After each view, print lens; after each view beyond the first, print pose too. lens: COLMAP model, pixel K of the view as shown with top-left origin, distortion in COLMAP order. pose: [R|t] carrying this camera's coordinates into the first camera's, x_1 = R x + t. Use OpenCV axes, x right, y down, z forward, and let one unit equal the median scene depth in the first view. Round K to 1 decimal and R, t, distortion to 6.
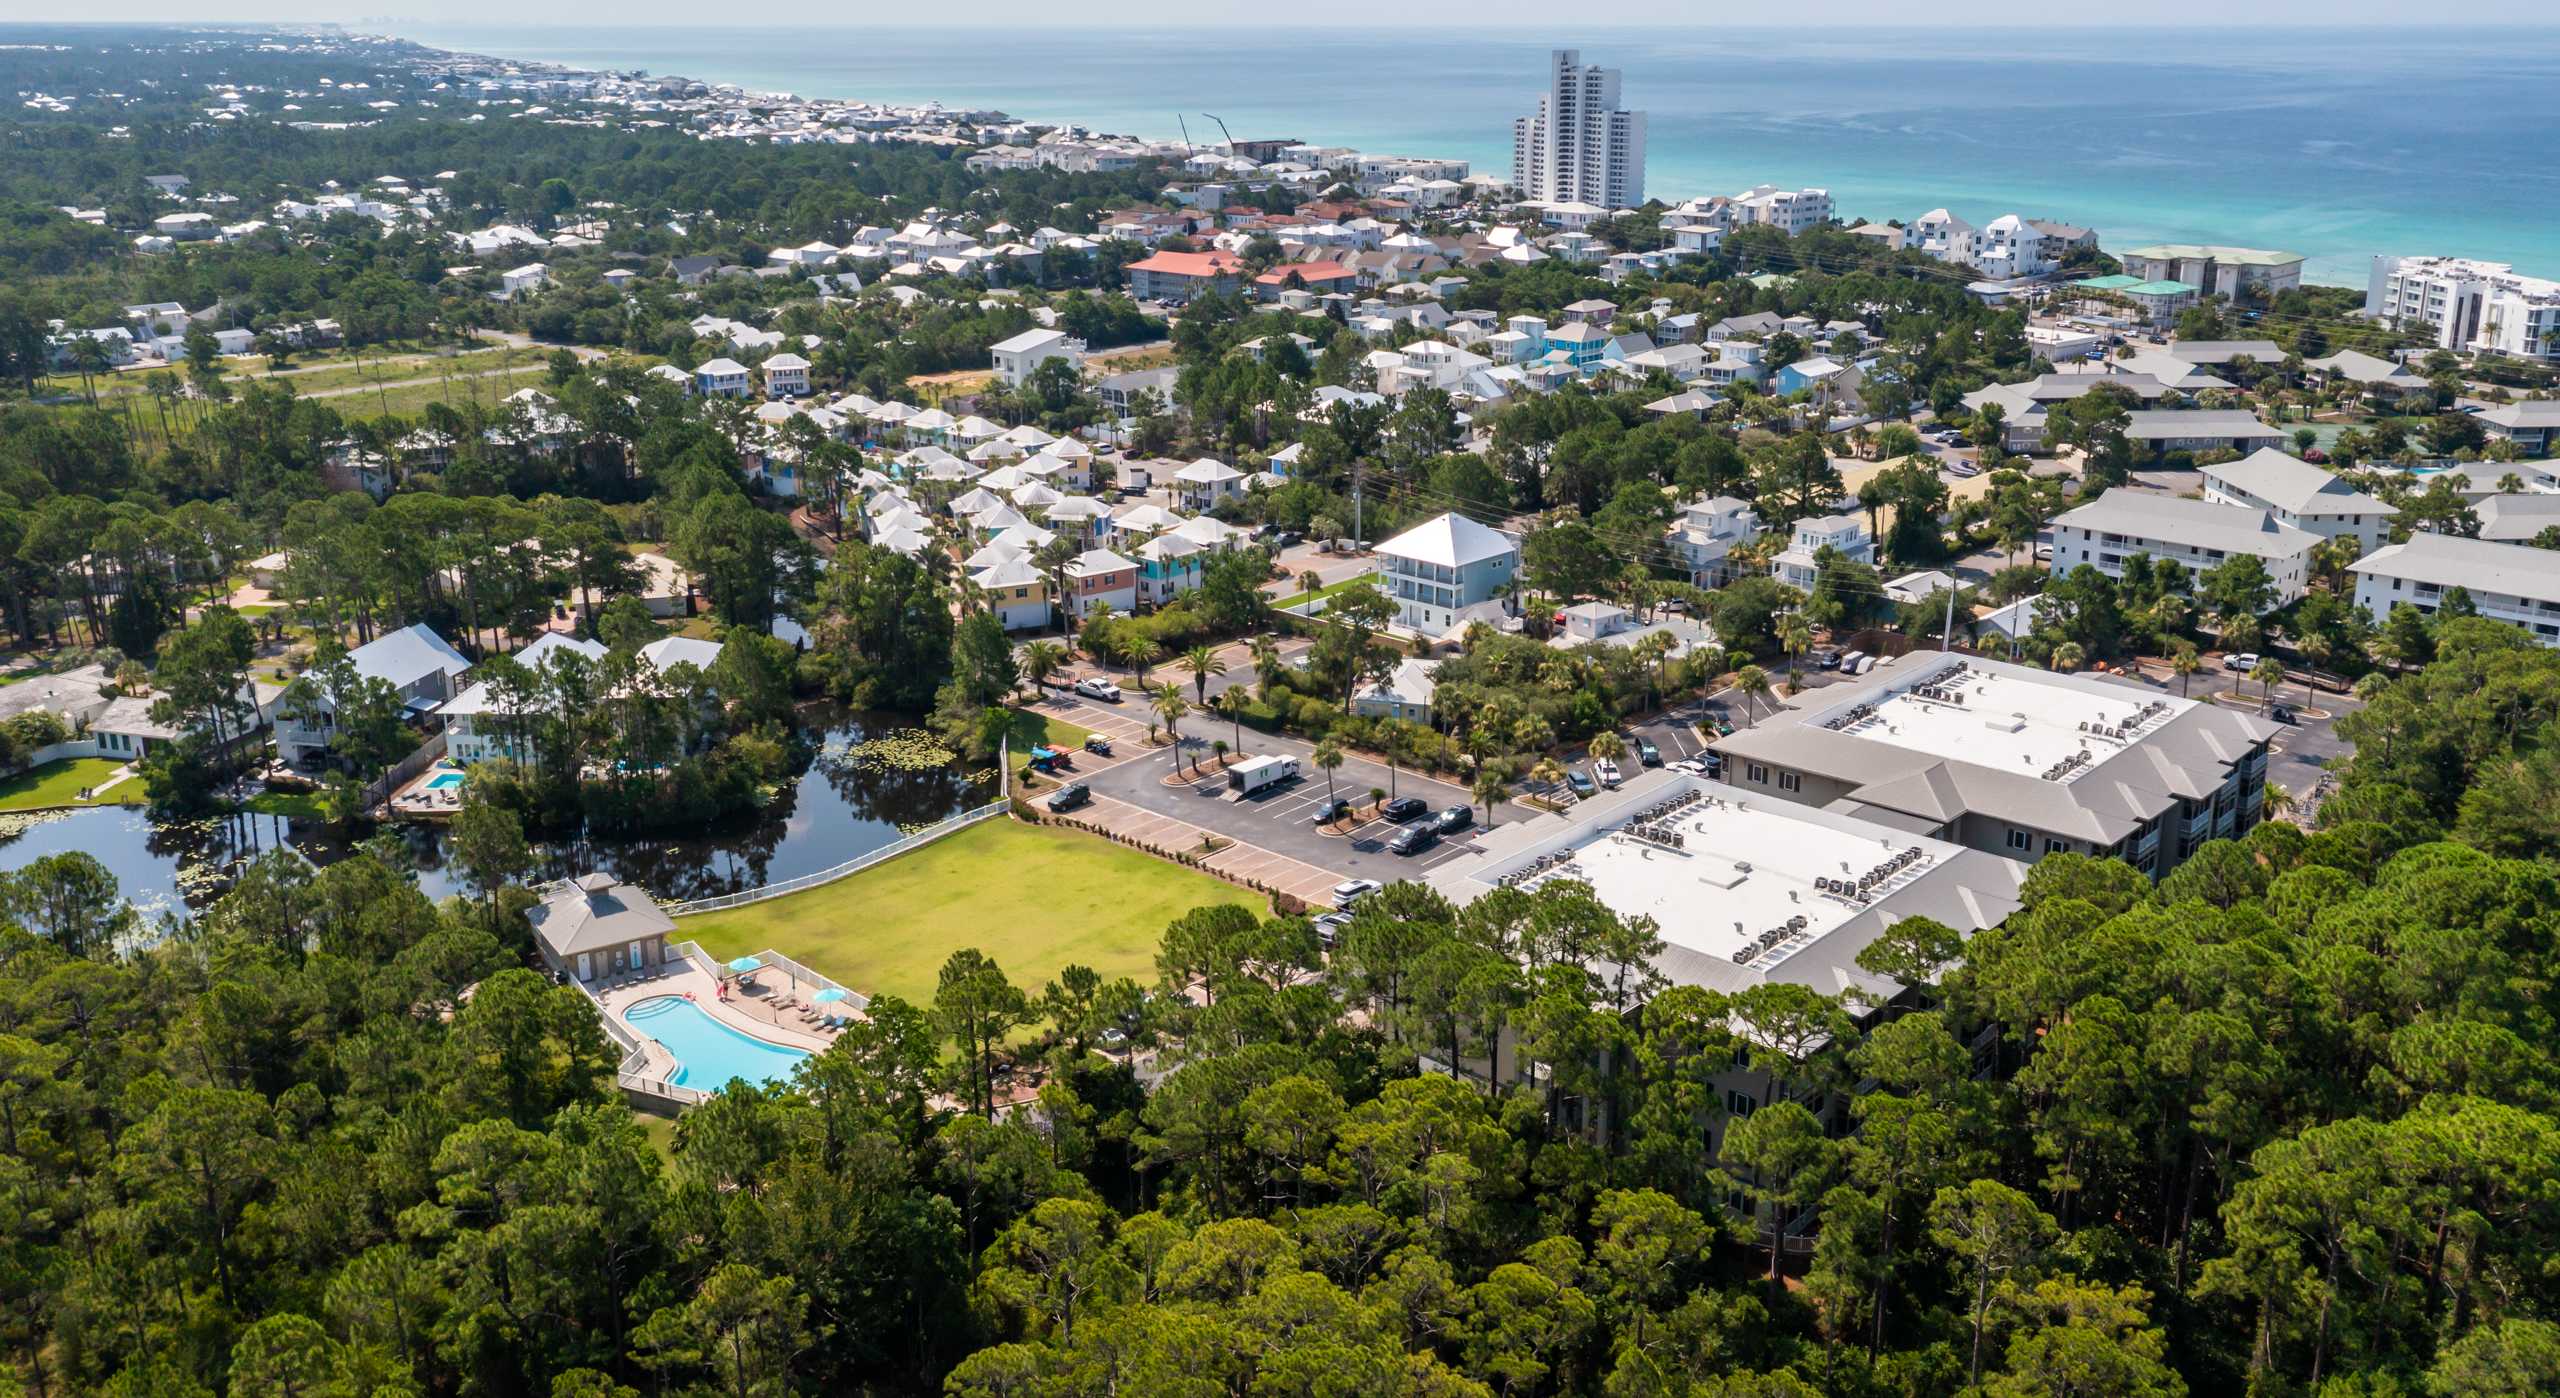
lens RADIAL K [[2115.6, 0, 1288.9], [0, 2115.6, 698.7], [0, 0, 1]] dist [0.002751, 0.006060]
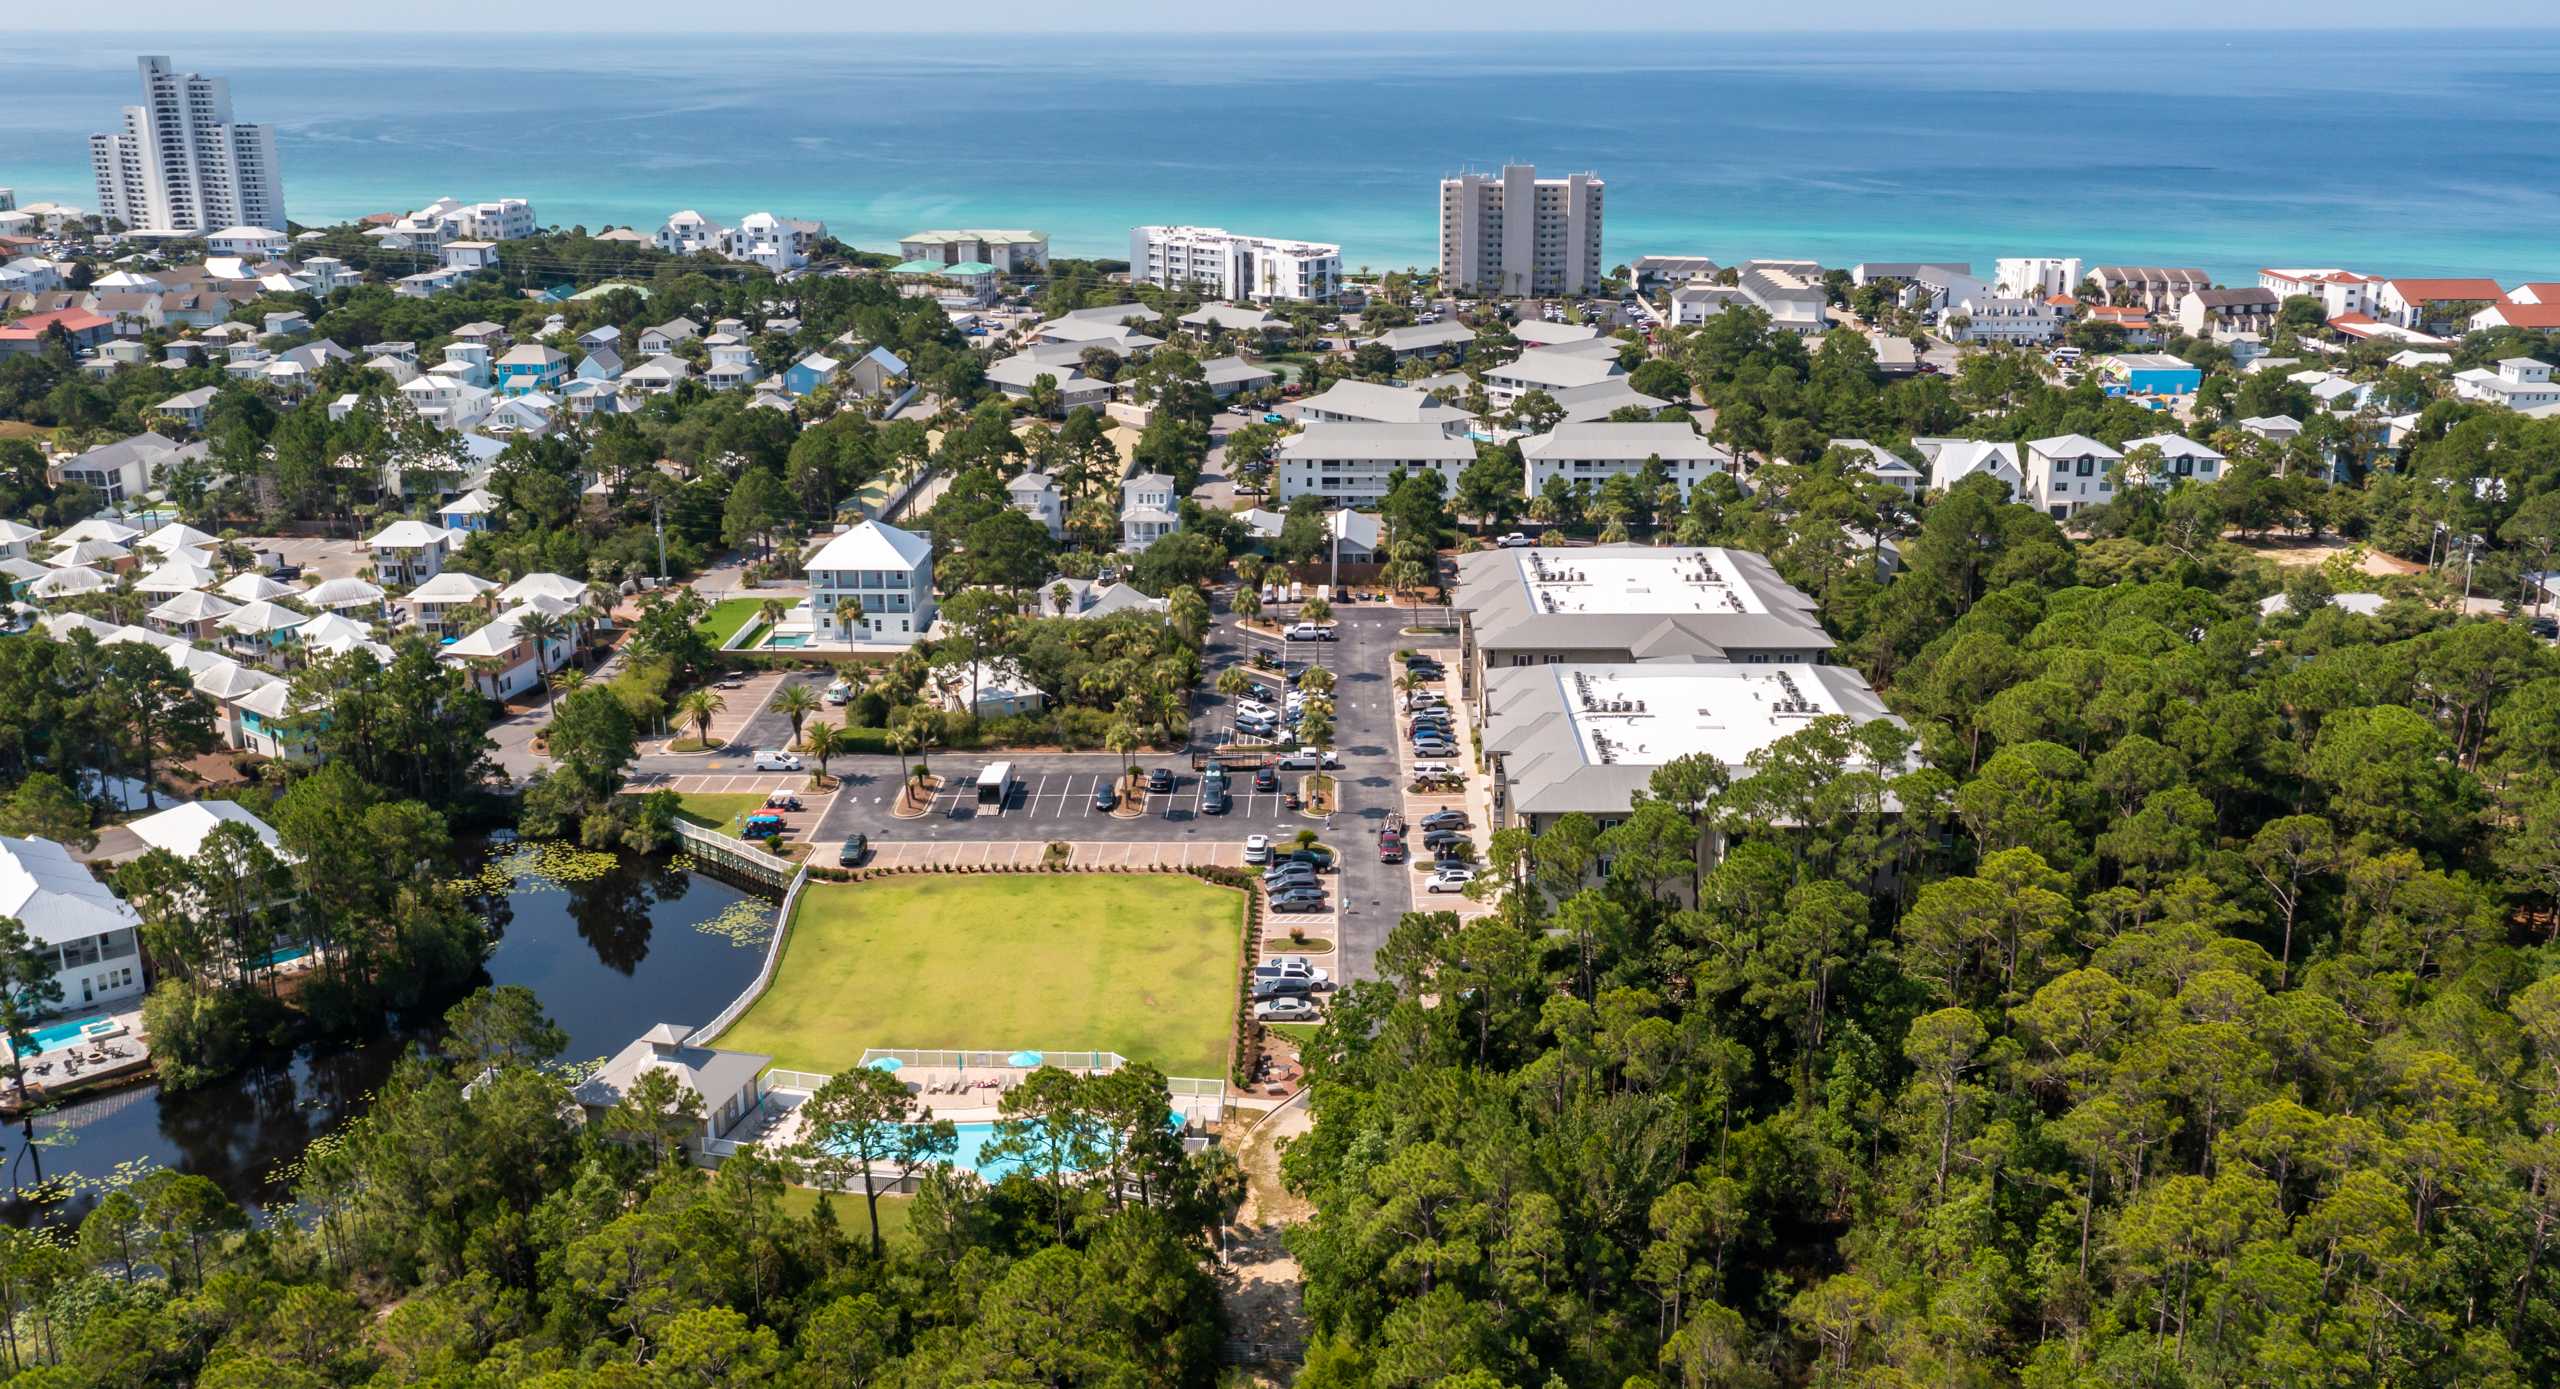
lens RADIAL K [[2142.1, 0, 1298.1], [0, 2142.1, 699.2], [0, 0, 1]] dist [0.009389, 0.004715]
pose [[0.751250, -0.197861, 0.629663, -0.354733], [0.201618, 0.977203, 0.066519, -0.027424], [-0.628470, 0.076979, 0.774015, 0.090571]]
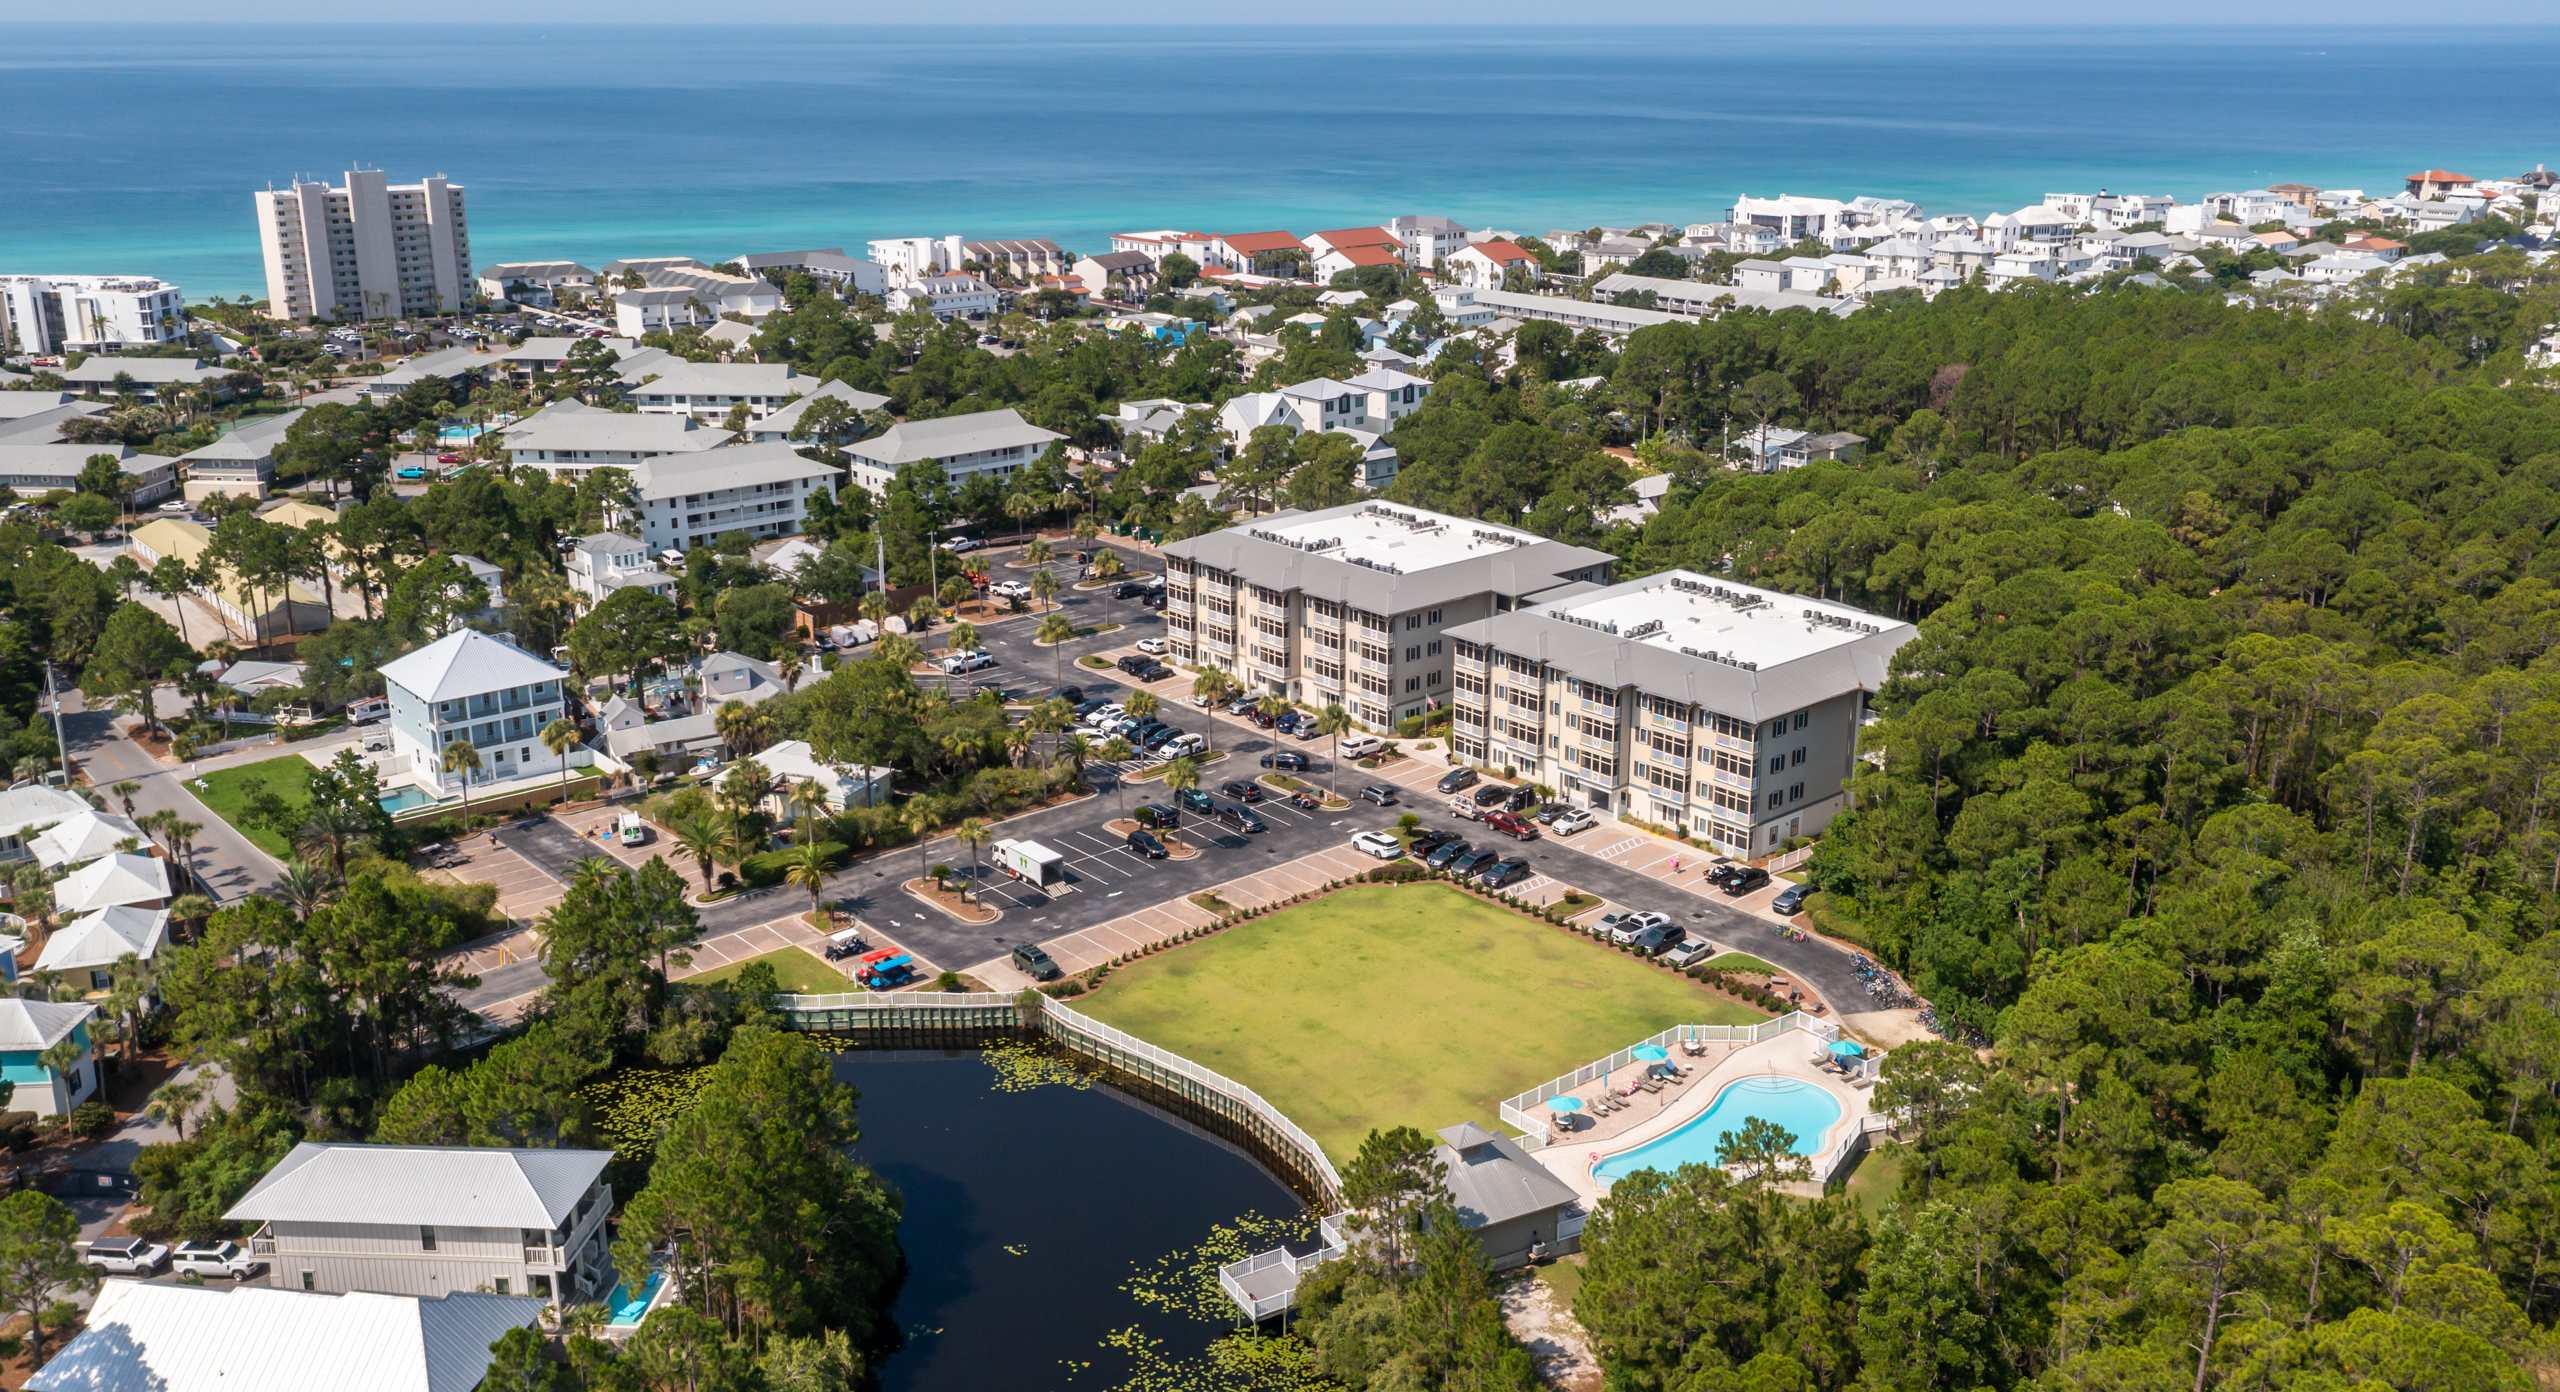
lens RADIAL K [[2138.8, 0, 1331.0], [0, 2138.8, 685.4], [0, 0, 1]] dist [-0.003094, 0.010990]
pose [[0.102209, -0.294661, 0.950120, -0.549775], [0.300499, 0.919646, 0.252884, -0.146490], [-0.948290, 0.259664, 0.182541, 0.470903]]
